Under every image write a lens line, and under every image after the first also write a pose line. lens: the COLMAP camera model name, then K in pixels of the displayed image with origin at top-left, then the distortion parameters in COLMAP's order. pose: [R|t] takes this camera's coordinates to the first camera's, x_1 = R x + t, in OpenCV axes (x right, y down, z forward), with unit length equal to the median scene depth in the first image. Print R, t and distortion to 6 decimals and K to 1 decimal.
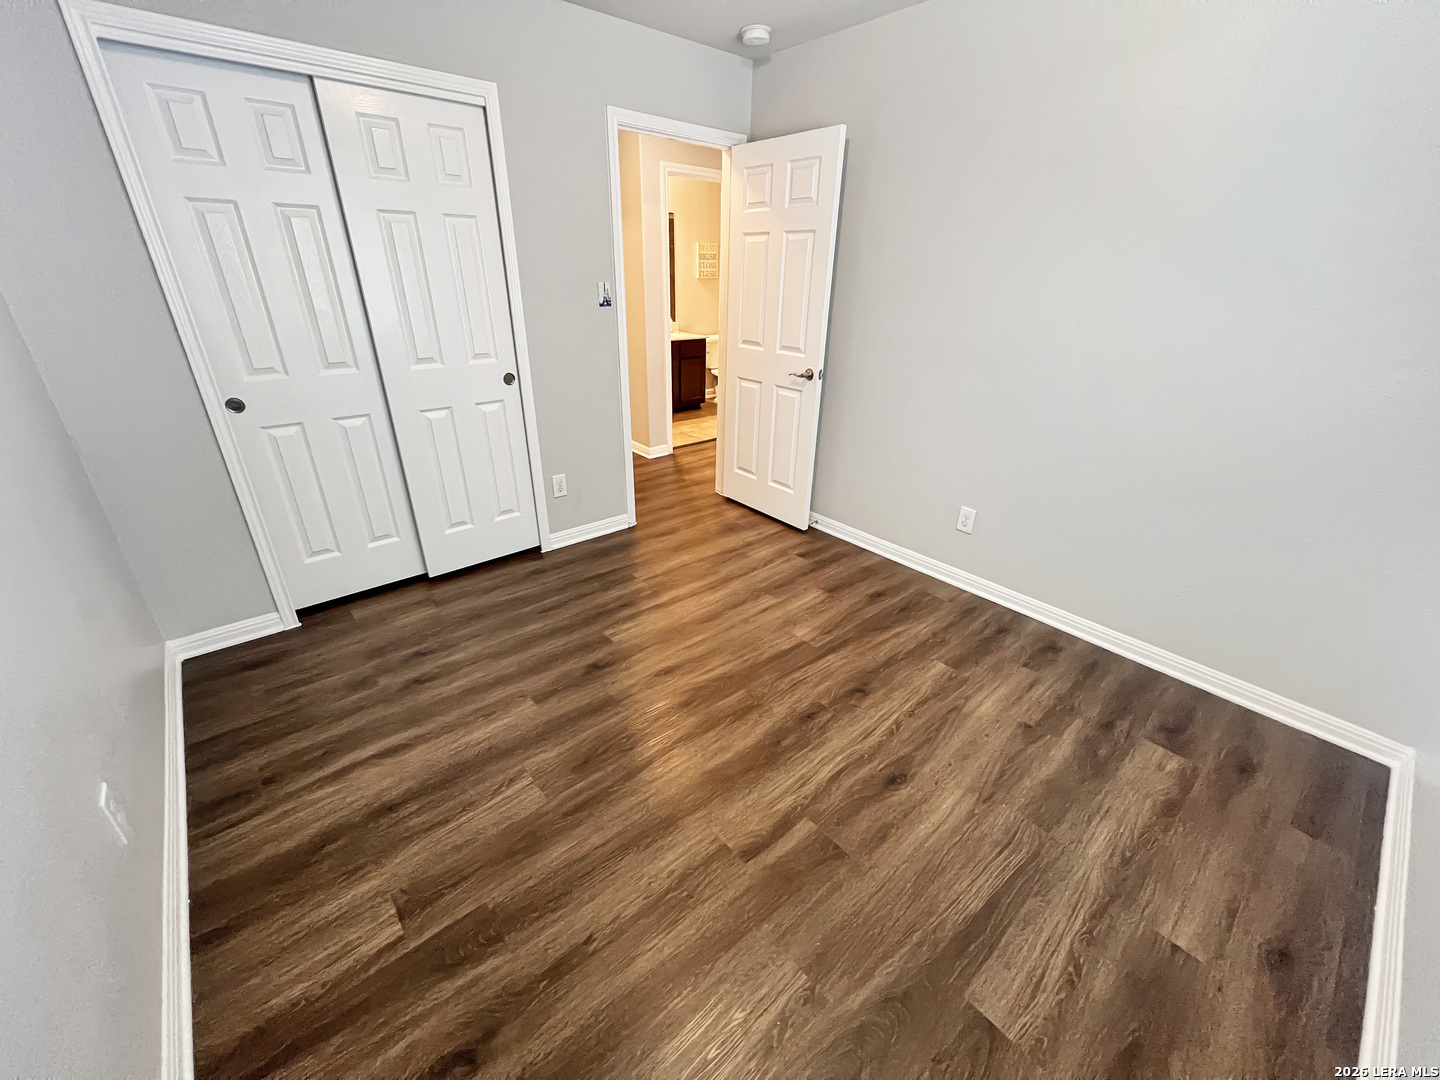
lens RADIAL K [[574.9, 0, 719.4], [0, 574.9, 539.1], [0, 0, 1]] dist [-0.001298, -0.000319]
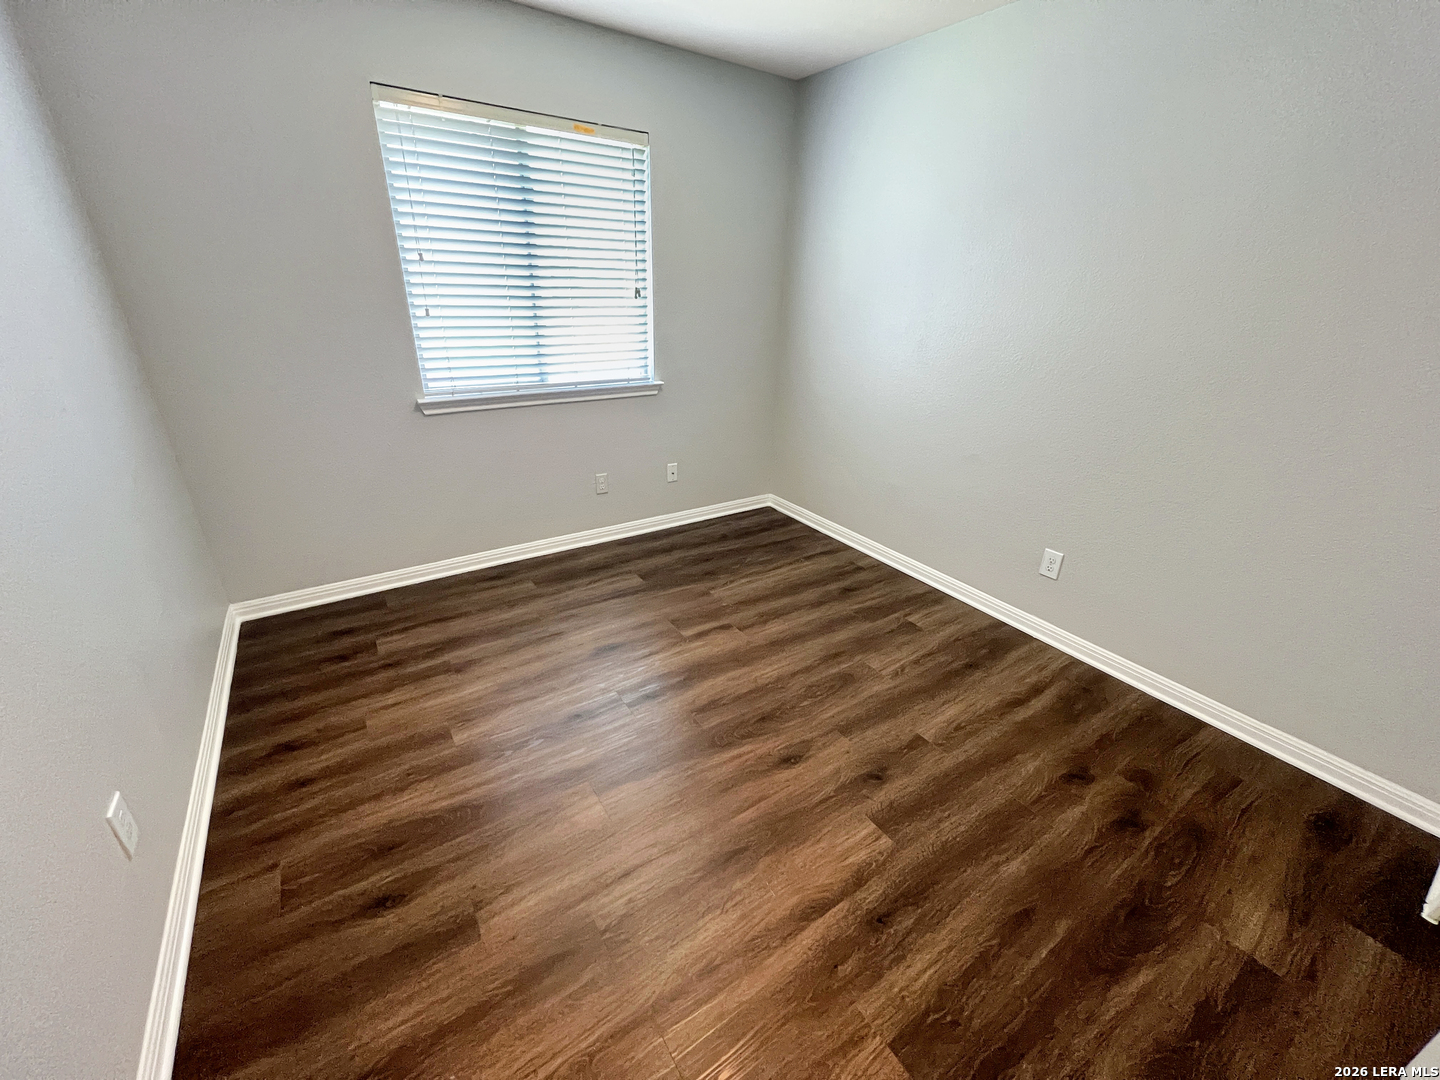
lens RADIAL K [[574.9, 0, 719.4], [0, 574.9, 539.1], [0, 0, 1]] dist [-0.001298, -0.000319]
pose [[-0.991689, -0.089820, 0.092113, -0.045716], [0.010368, 0.657837, 0.753089, -0.675552], [-0.128238, 0.747785, -0.651439, 1.459158]]
